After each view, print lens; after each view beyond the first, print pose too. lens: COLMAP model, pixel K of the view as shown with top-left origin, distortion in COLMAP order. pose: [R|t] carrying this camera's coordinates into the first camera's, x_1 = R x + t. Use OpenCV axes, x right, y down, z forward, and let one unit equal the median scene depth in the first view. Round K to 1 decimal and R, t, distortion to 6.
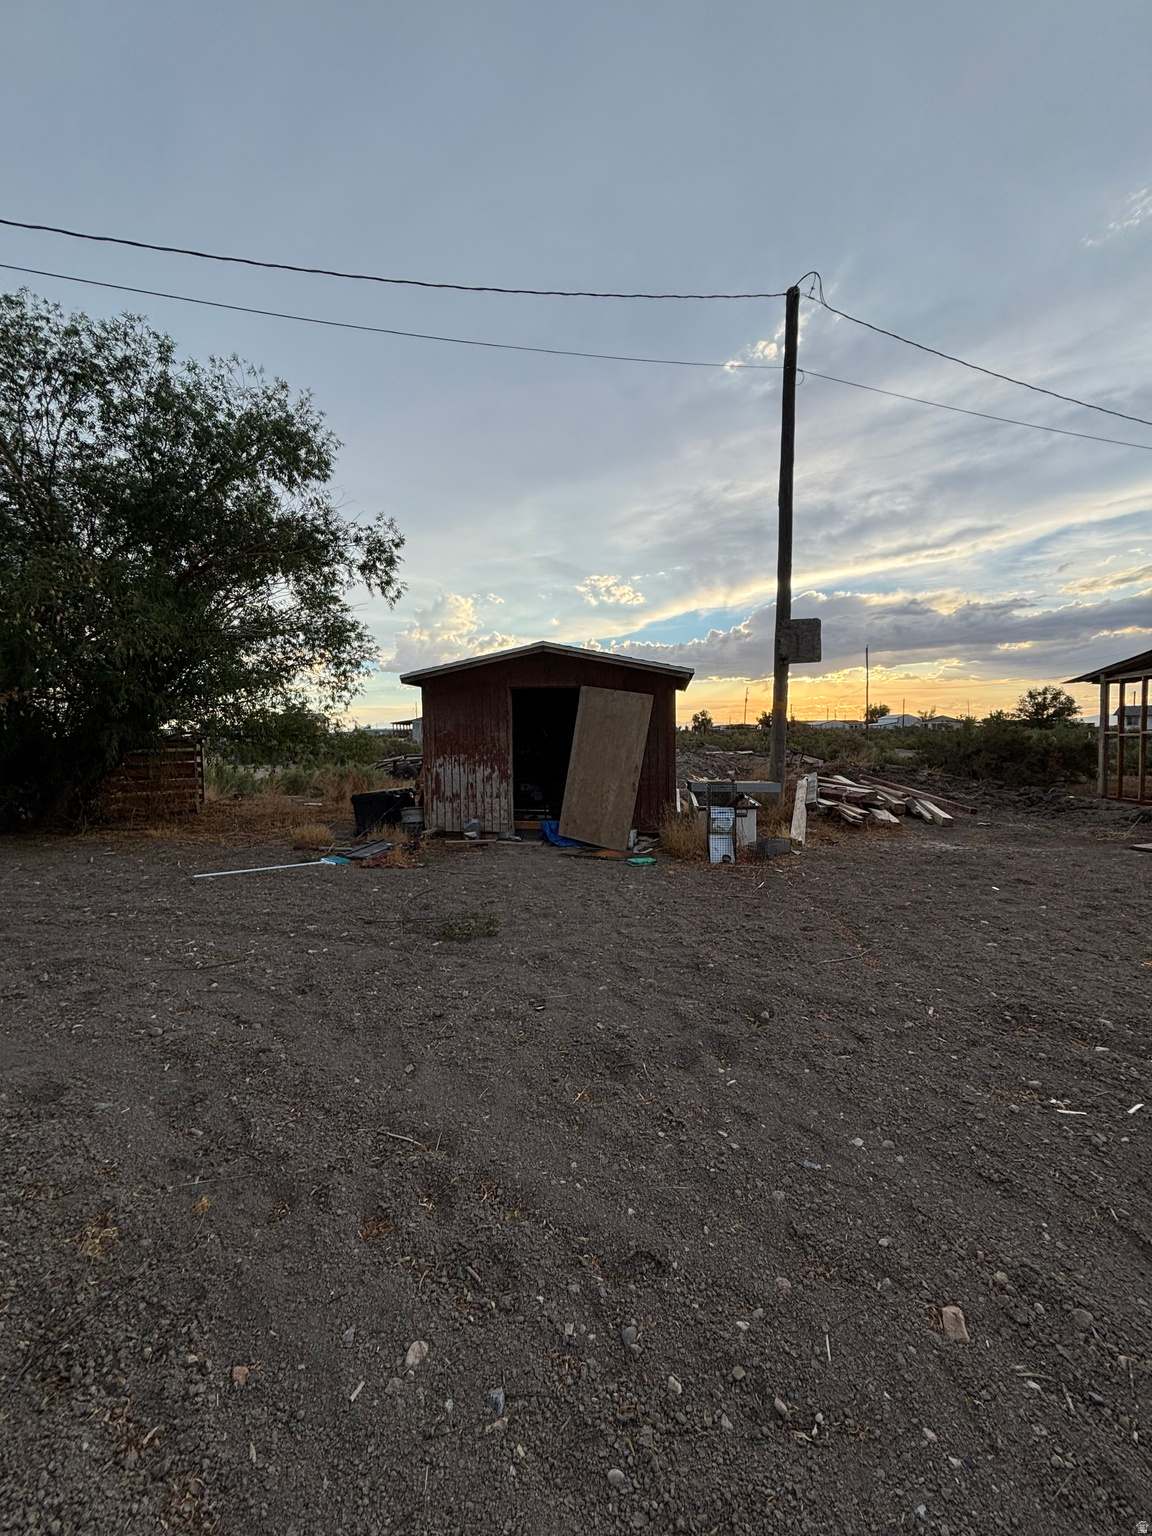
lens RADIAL K [[618.8, 0, 576.0], [0, 618.8, 768.0], [0, 0, 1]] dist [0.000180, 0.000002]
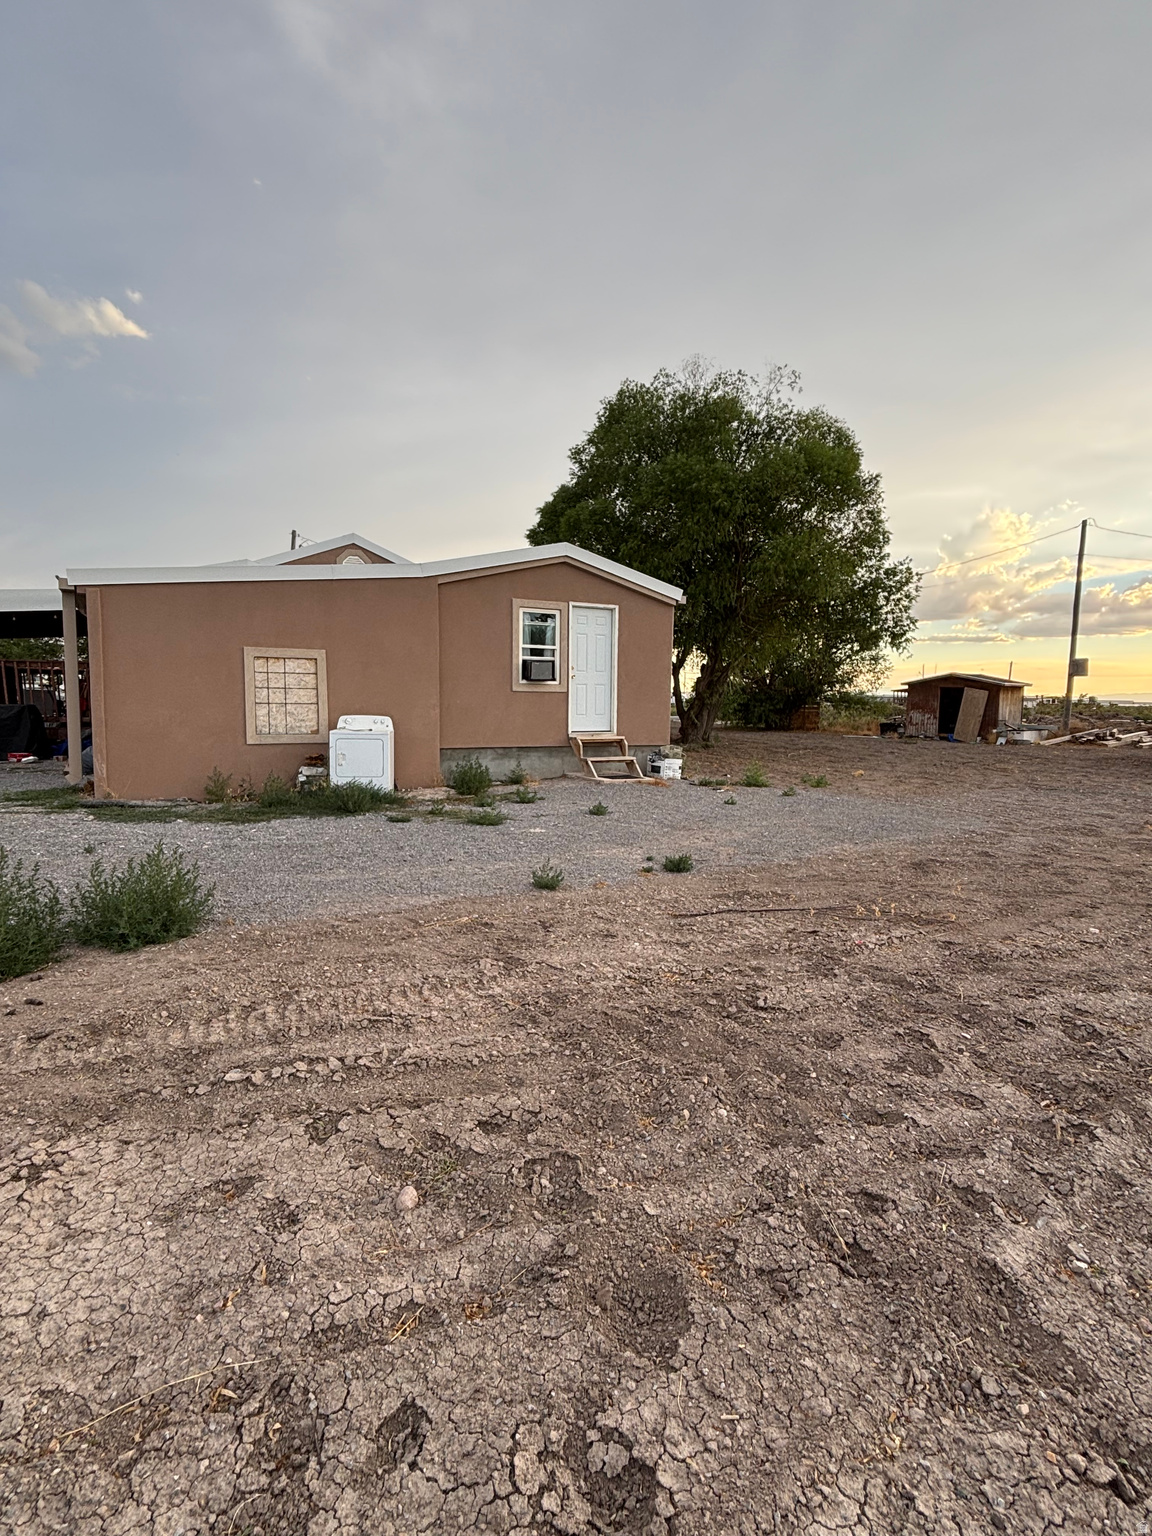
lens RADIAL K [[756.7, 0, 576.0], [0, 756.7, 768.0], [0, 0, 1]] dist [0.000487, 0.000050]
pose [[0.776893, 0.080448, -0.624472, 0.800471], [-0.059021, 0.996742, 0.054980, 0.150881], [0.626860, -0.005857, 0.779110, -2.785357]]
